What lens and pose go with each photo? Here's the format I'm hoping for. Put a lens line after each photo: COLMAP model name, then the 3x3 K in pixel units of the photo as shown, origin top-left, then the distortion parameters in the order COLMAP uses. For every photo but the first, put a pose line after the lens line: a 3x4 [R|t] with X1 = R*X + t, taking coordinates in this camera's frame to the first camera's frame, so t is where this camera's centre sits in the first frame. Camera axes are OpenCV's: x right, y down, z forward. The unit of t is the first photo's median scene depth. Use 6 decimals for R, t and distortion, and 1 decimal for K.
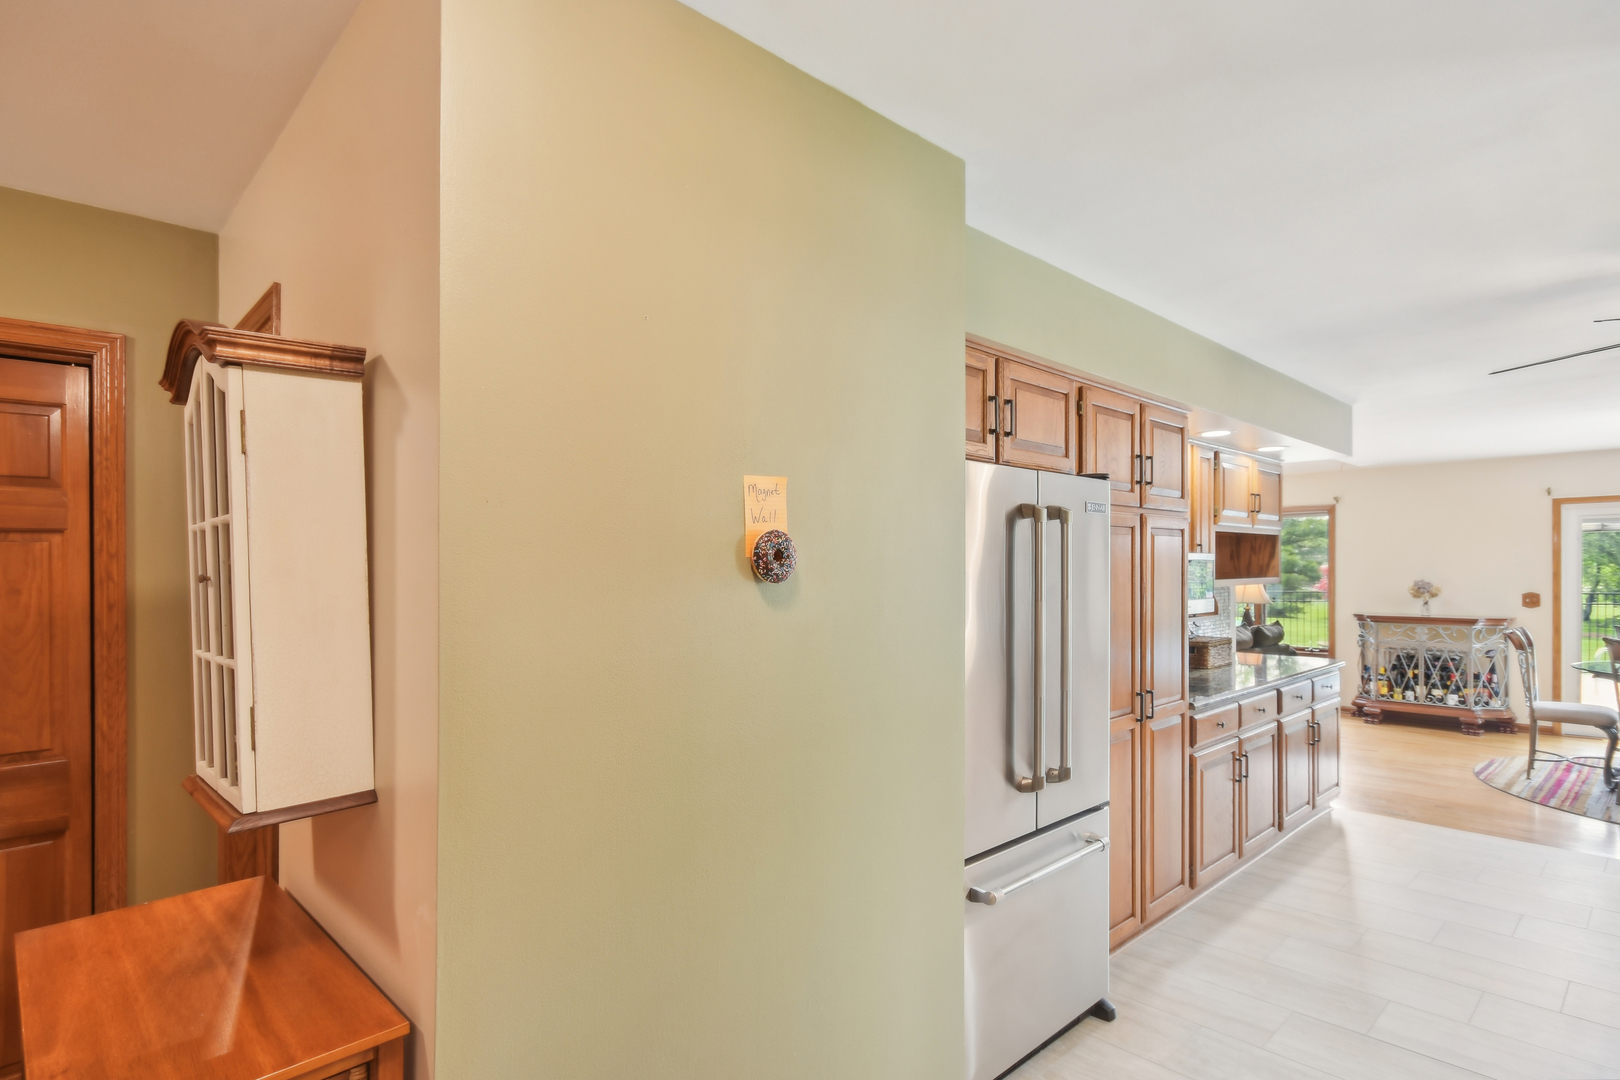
lens RADIAL K [[836.7, 0, 813.4], [0, 836.7, 577.4], [0, 0, 1]] dist [0.002403, 0.000296]
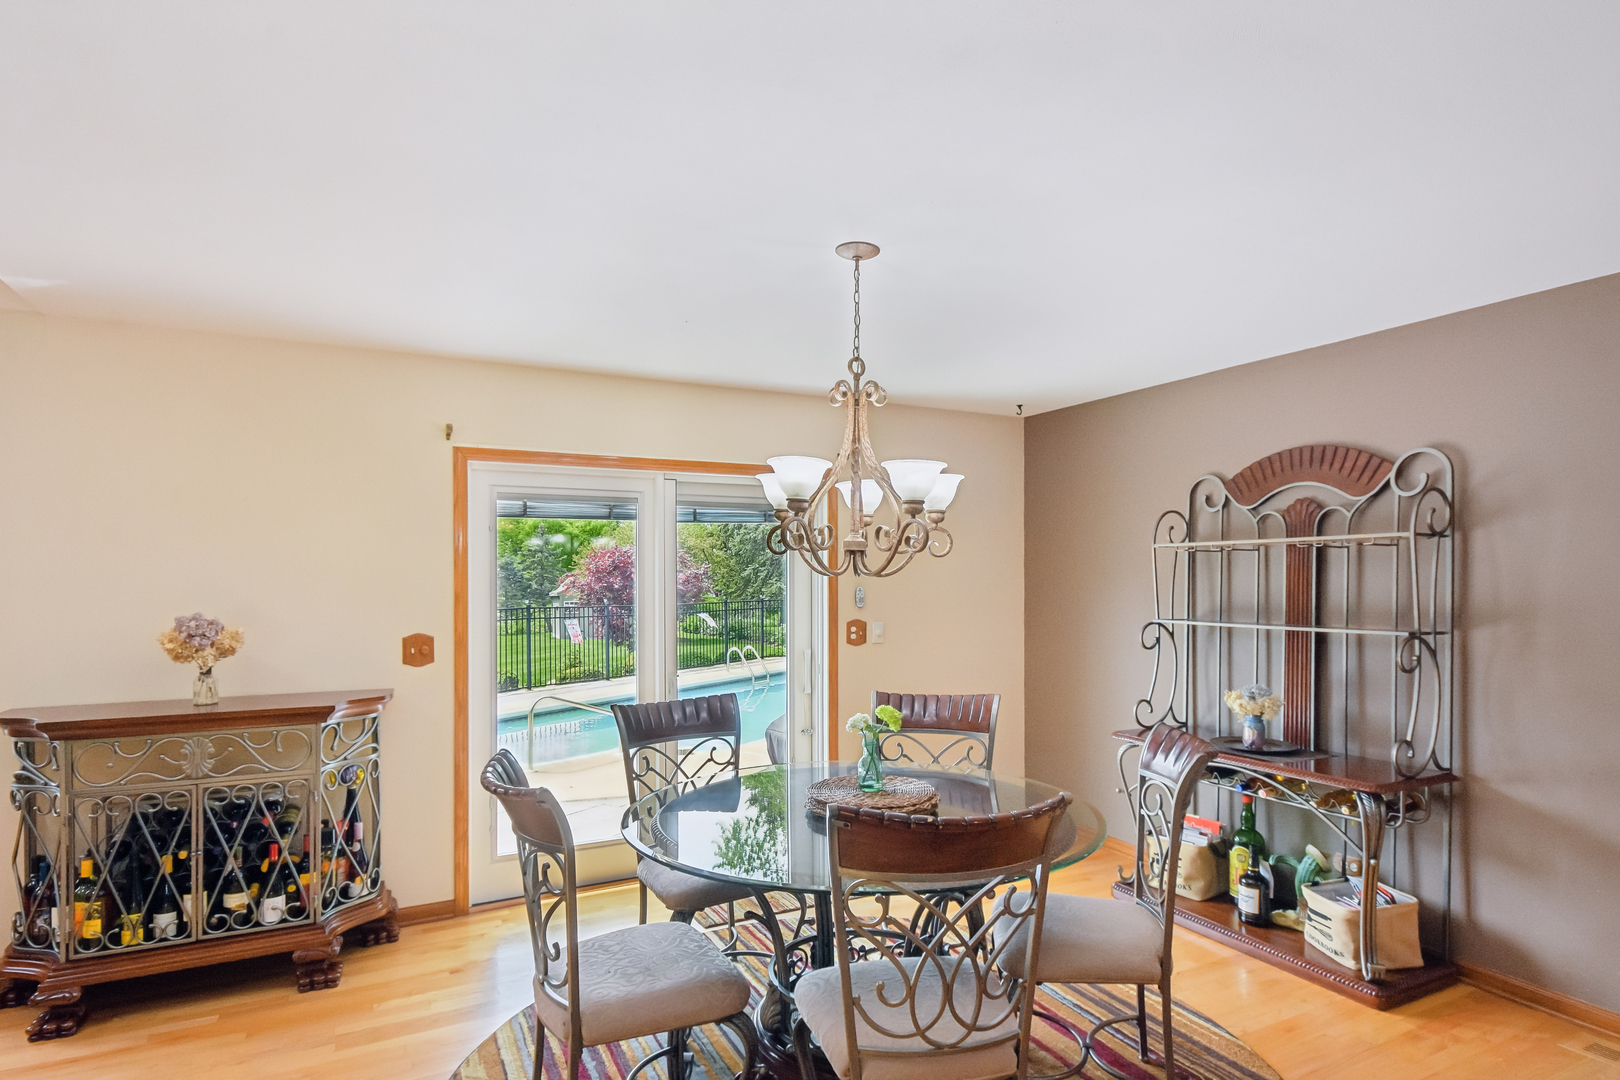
lens RADIAL K [[857.0, 0, 813.8], [0, 857.0, 573.1], [0, 0, 1]] dist [0.005626, -0.001536]
pose [[0.282526, 0.011043, 0.959196, 0.427860], [0.012029, 0.999814, -0.015053, -0.007149], [-0.959184, 0.015791, 0.282340, 0.617829]]
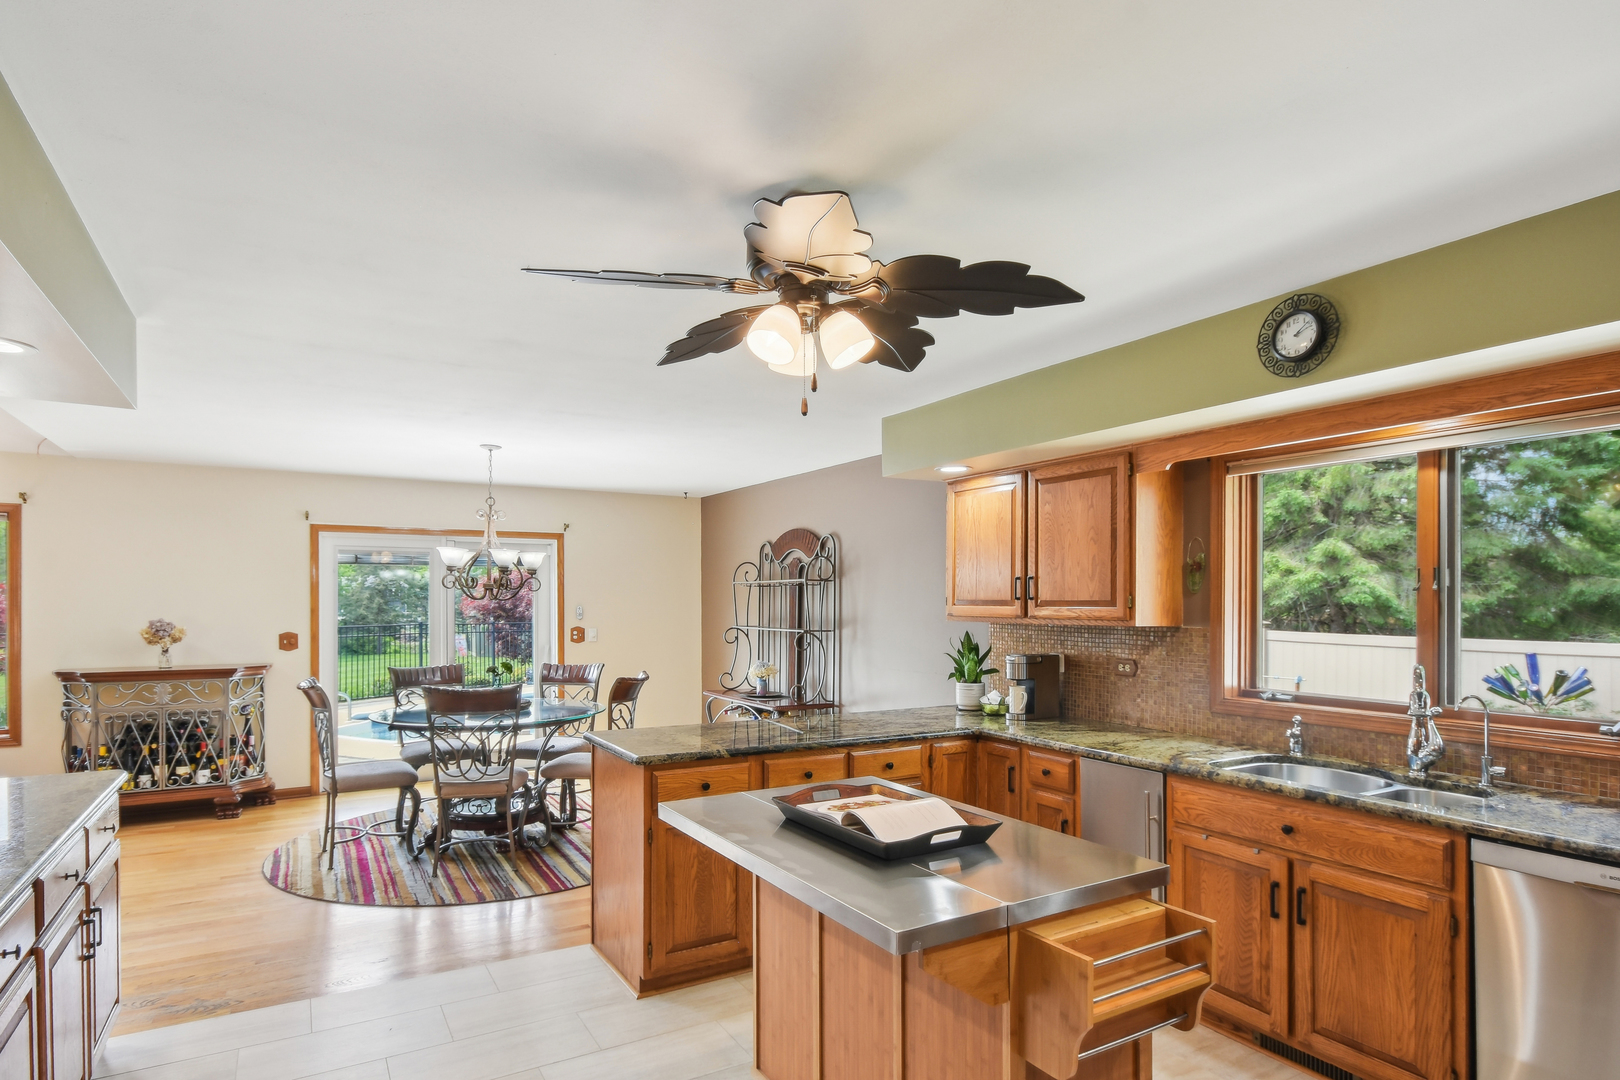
lens RADIAL K [[866.3, 0, 804.0], [0, 866.3, 601.6], [0, 0, 1]] dist [0.003441, 0.001465]
pose [[0.229011, 0.003729, 0.973417, 0.117666], [0.007952, 0.999952, -0.005701, -0.003903], [-0.973391, 0.009046, 0.228970, 0.282413]]
